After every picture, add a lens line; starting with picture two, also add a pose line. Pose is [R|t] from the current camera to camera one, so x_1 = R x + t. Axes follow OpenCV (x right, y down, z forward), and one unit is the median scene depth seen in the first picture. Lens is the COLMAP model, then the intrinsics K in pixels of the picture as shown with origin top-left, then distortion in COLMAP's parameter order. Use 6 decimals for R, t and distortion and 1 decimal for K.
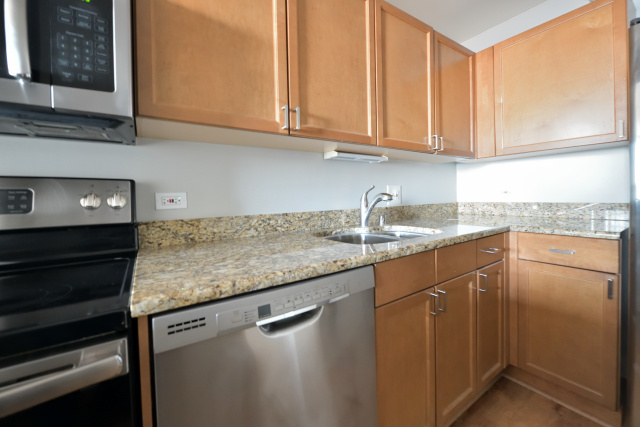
lens RADIAL K [[257.9, 0, 319.2], [0, 257.9, 200.1], [0, 0, 1]] dist [-0.000931, -0.000093]
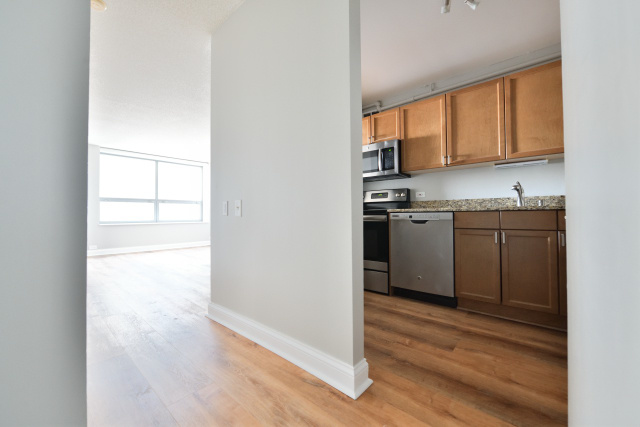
lens RADIAL K [[257.1, 0, 320.0], [0, 257.1, 213.5], [0, 0, 1]] dist [-0.000774, -0.000069]
pose [[0.248793, 0.014084, -0.968454, 2.028372], [-0.014856, 0.999832, 0.010724, 0.205622], [0.968443, 0.011719, 0.248961, -0.855481]]
